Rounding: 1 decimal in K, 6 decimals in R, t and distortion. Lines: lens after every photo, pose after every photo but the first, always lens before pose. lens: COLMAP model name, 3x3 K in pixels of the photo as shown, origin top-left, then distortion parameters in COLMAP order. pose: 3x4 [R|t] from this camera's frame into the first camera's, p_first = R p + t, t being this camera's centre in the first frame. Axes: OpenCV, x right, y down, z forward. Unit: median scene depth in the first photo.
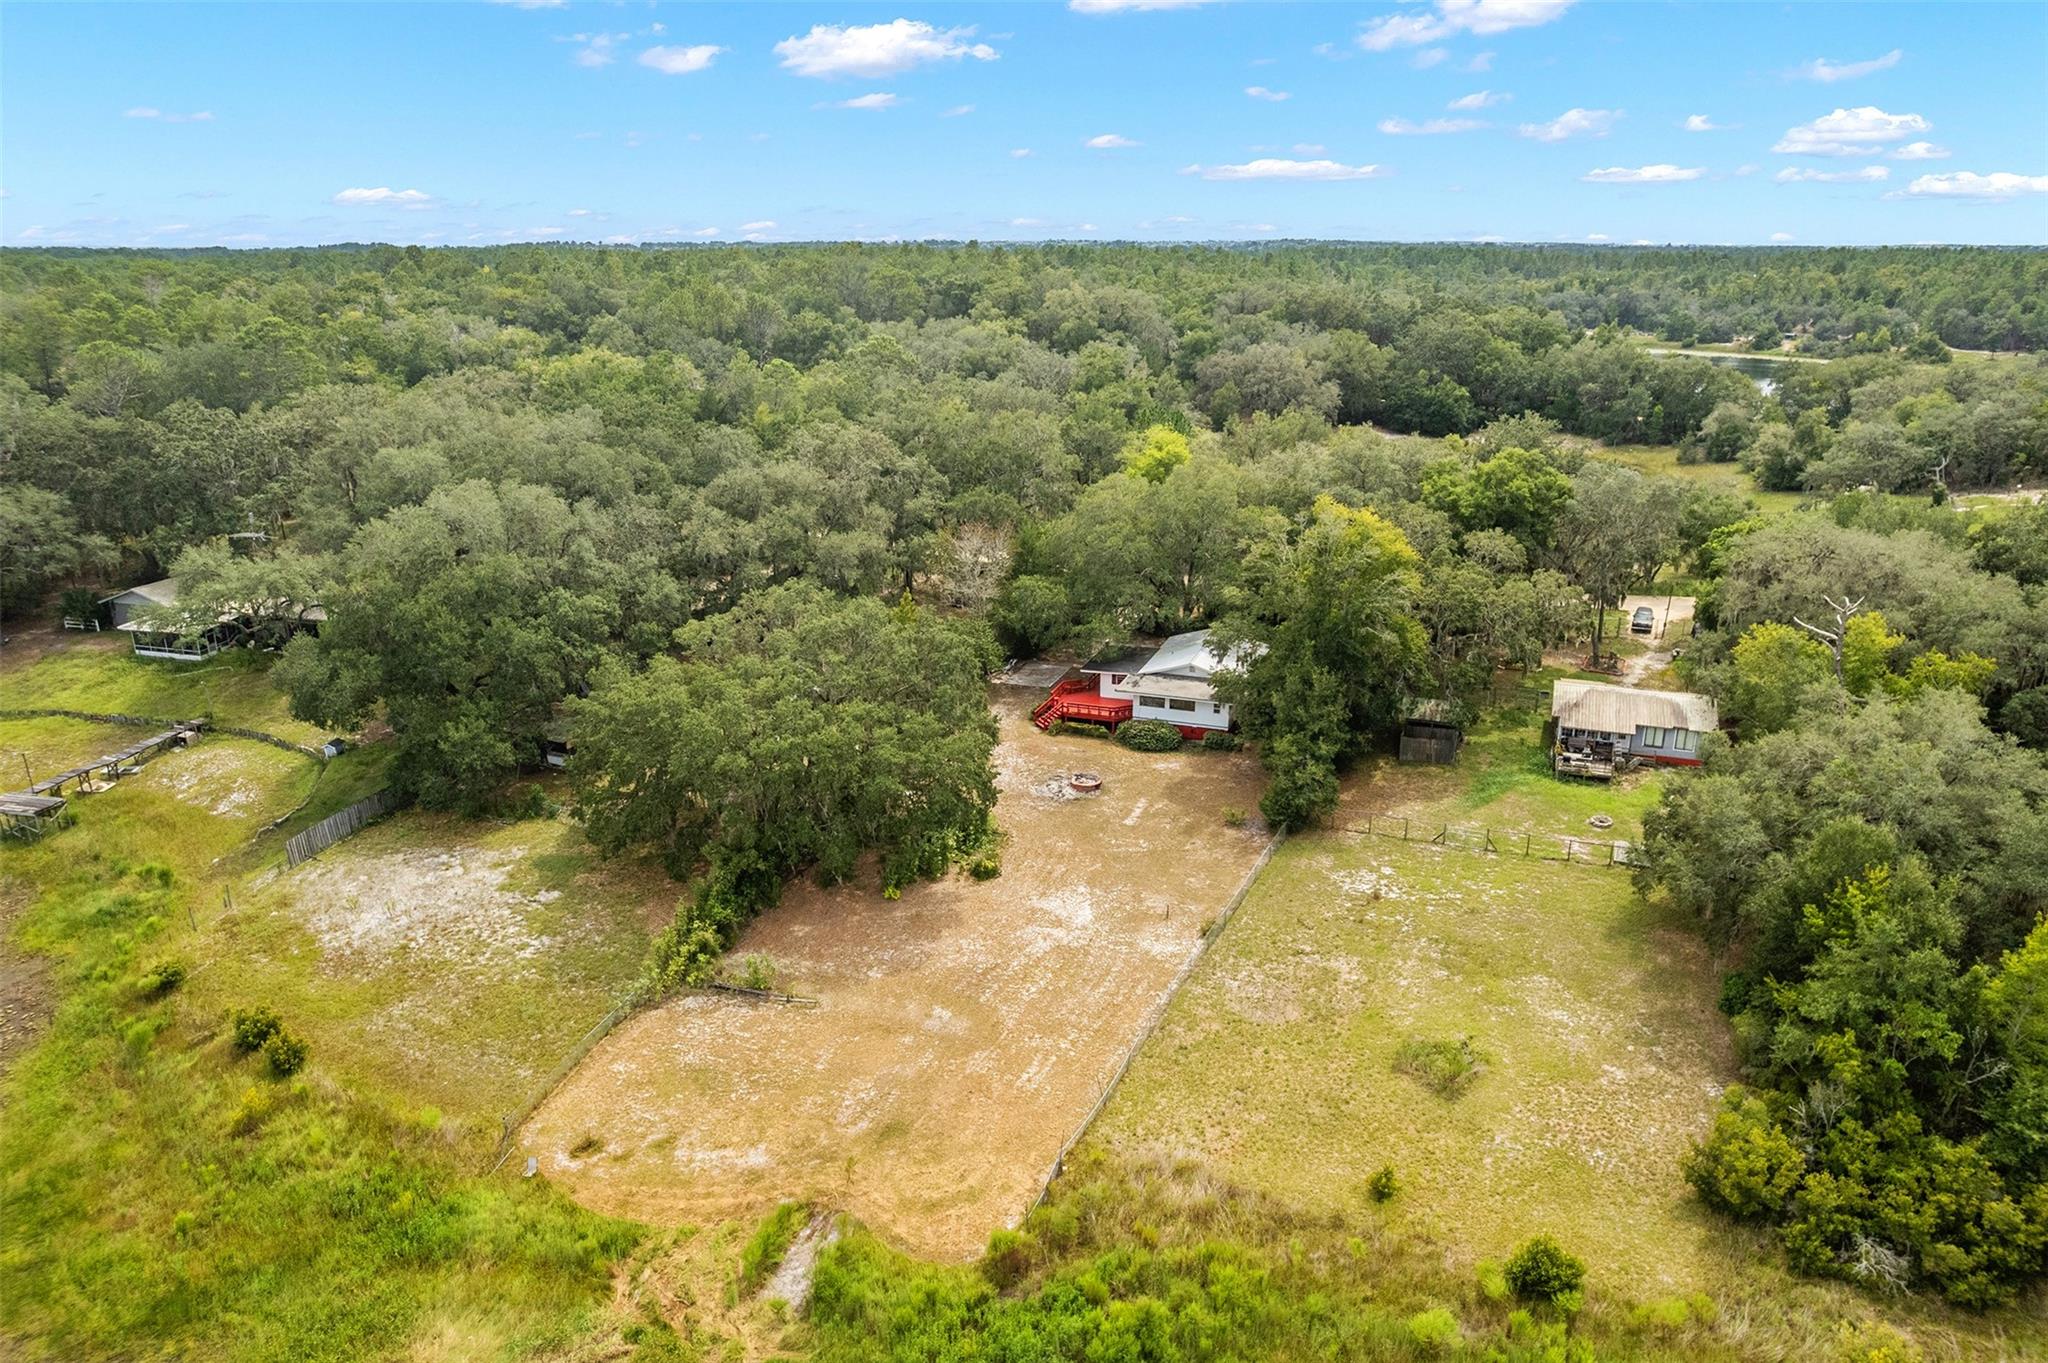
lens RADIAL K [[1368.7, 0, 1024.0], [0, 1368.7, 681.5], [0, 0, 1]] dist [-0.046813, 0.004100]
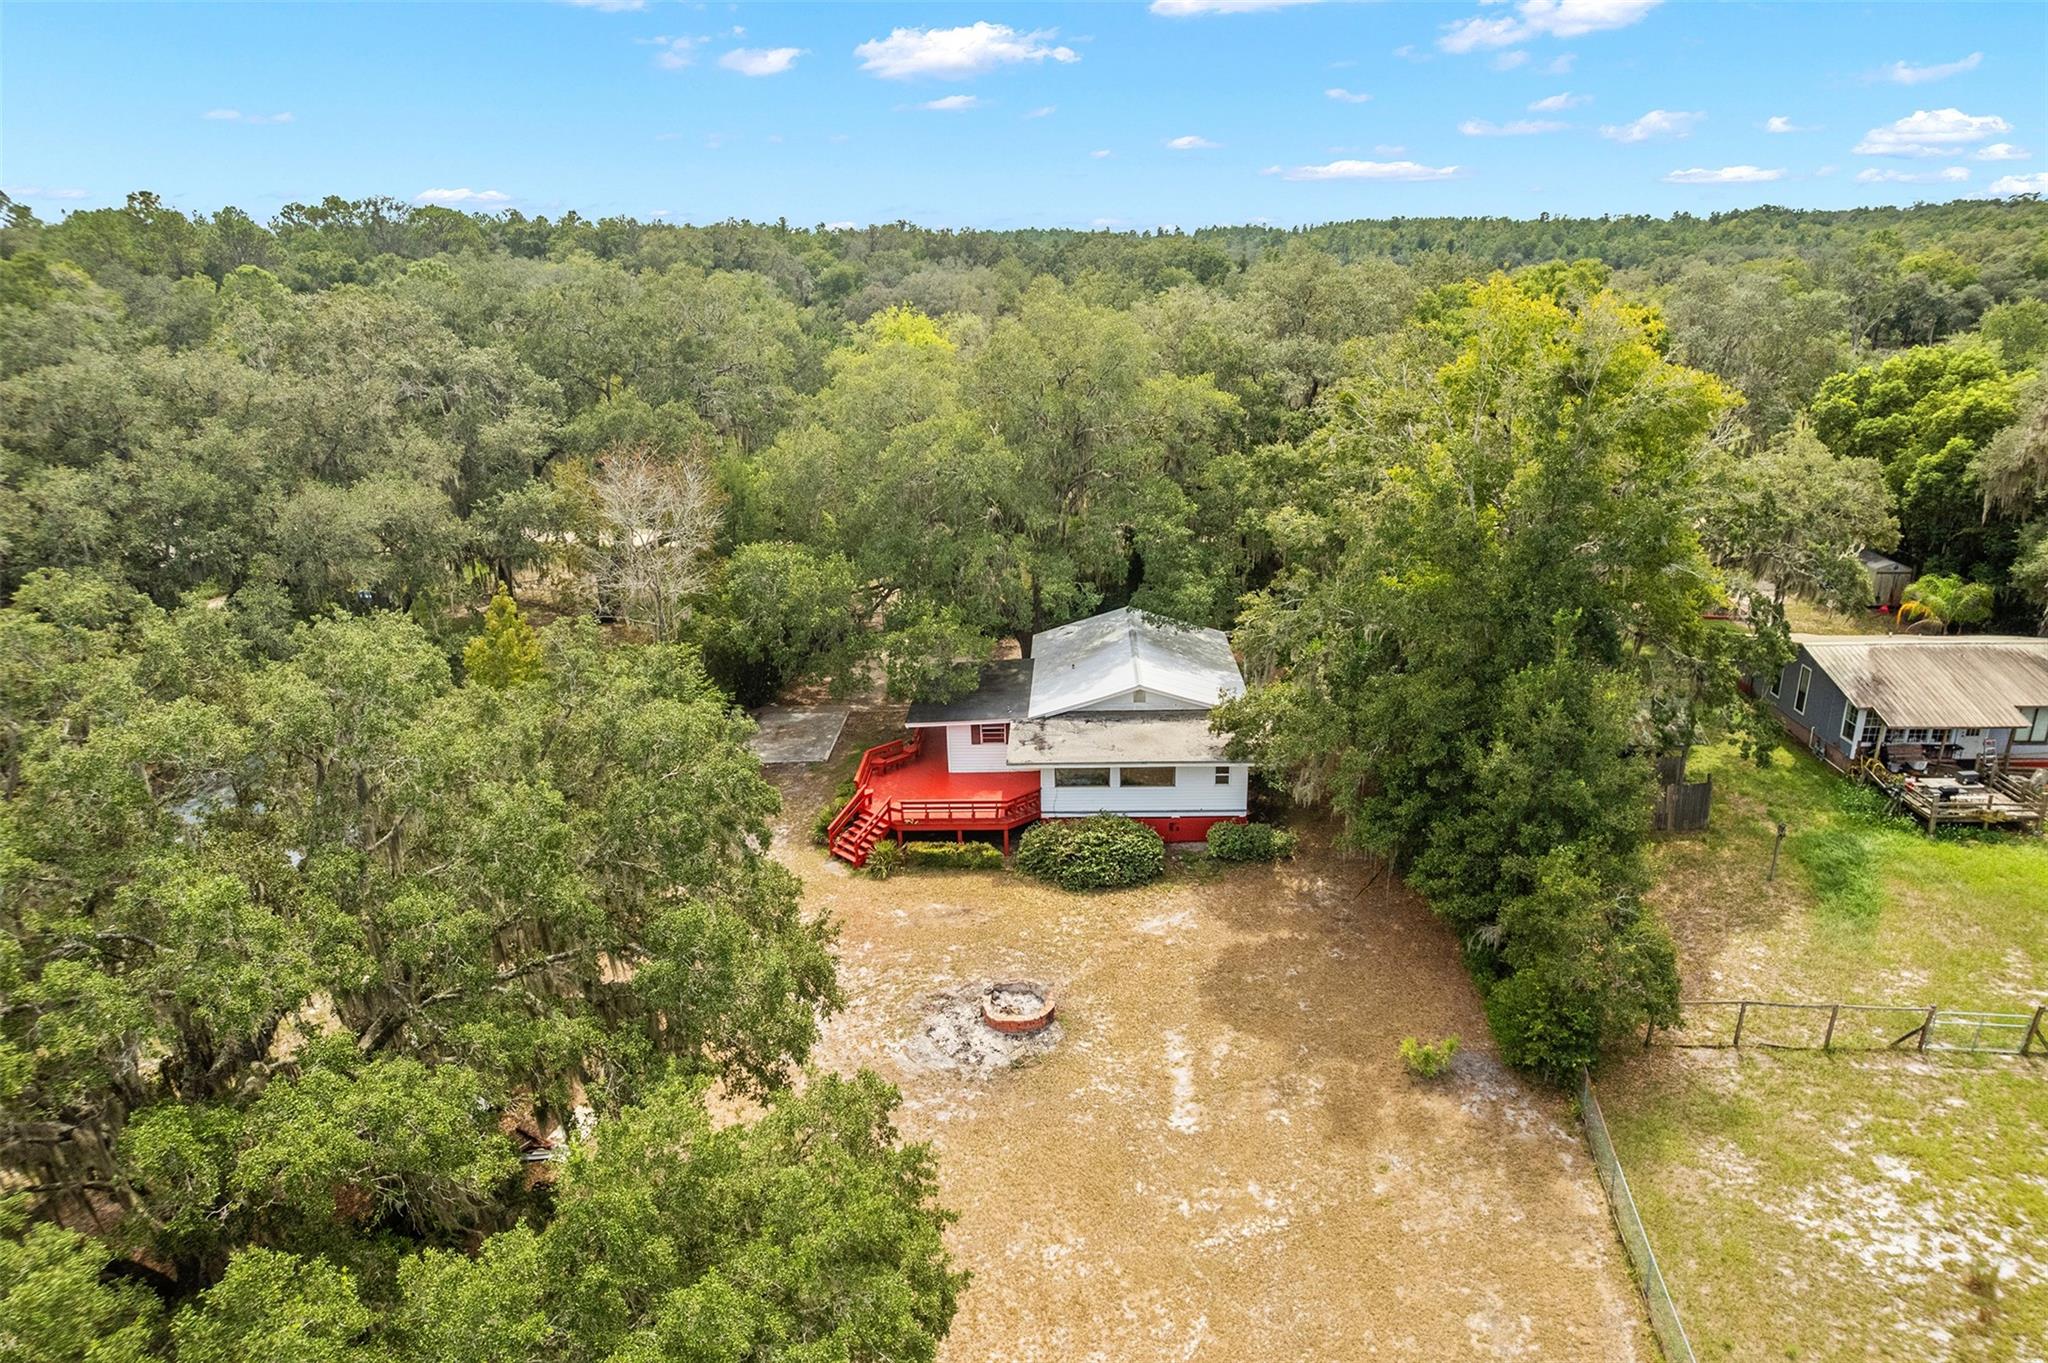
lens RADIAL K [[1315.2, 0, 1024.0], [0, 1315.2, 681.5], [0, 0, 1]] dist [-0.043430, -0.000904]
pose [[0.952899, -0.118066, 0.279362, -0.046430], [0.115644, 0.992971, 0.025199, -0.030331], [-0.280373, 0.008294, 0.959855, 0.549813]]
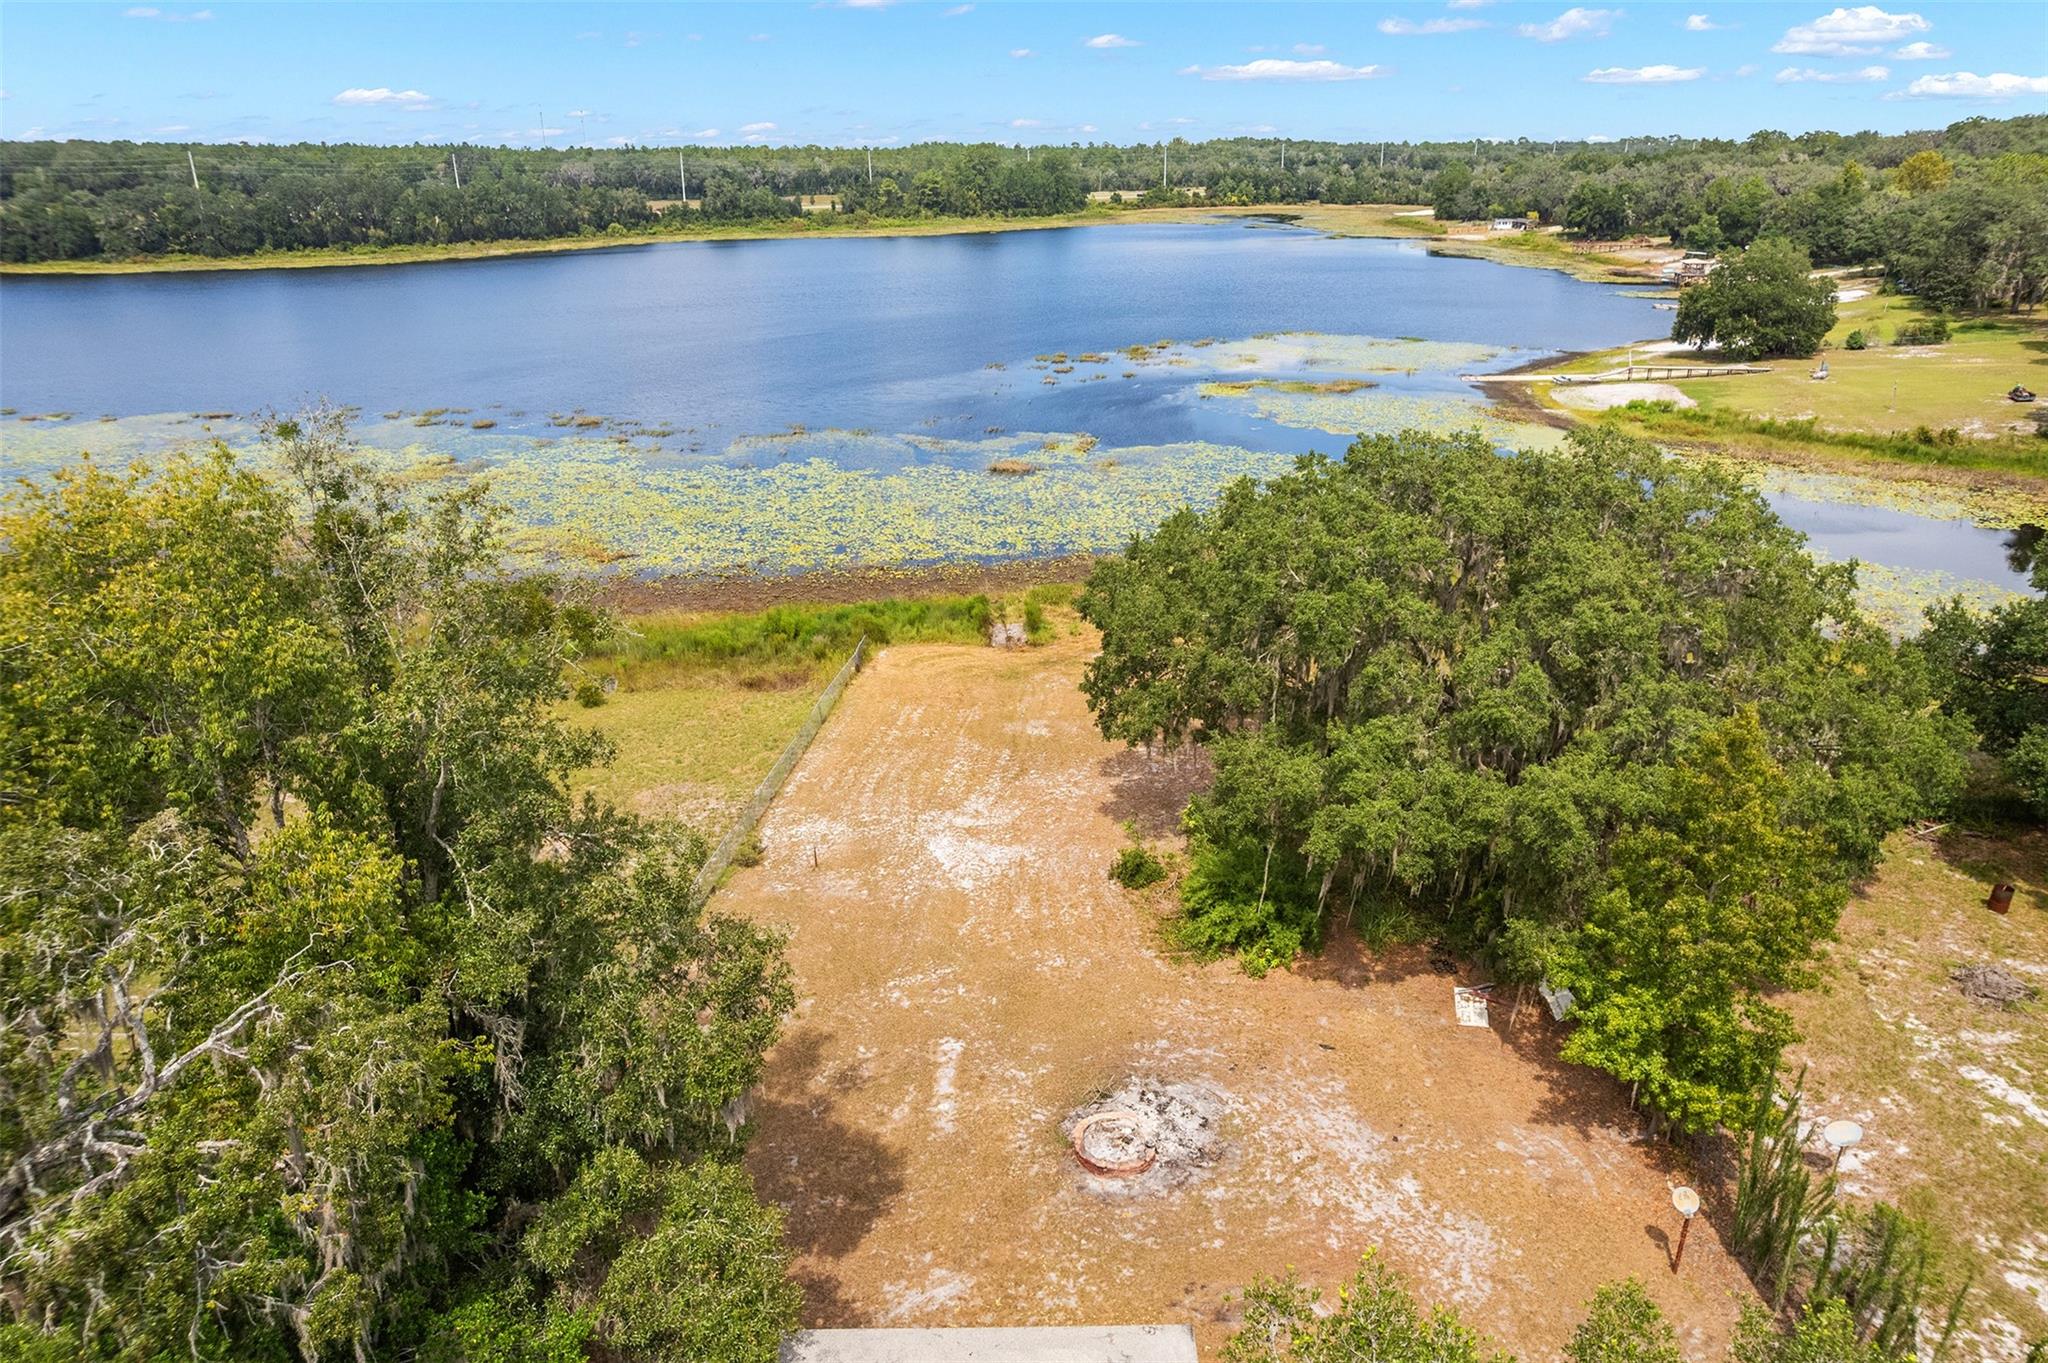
lens RADIAL K [[1368.7, 0, 1024.0], [0, 1368.7, 681.5], [0, 0, 1]] dist [-0.046813, 0.004100]
pose [[-0.938112, 0.135173, -0.318865, 0.150936], [-0.097991, 0.779472, 0.618725, -0.222549], [0.332181, 0.611679, -0.717986, 1.052044]]
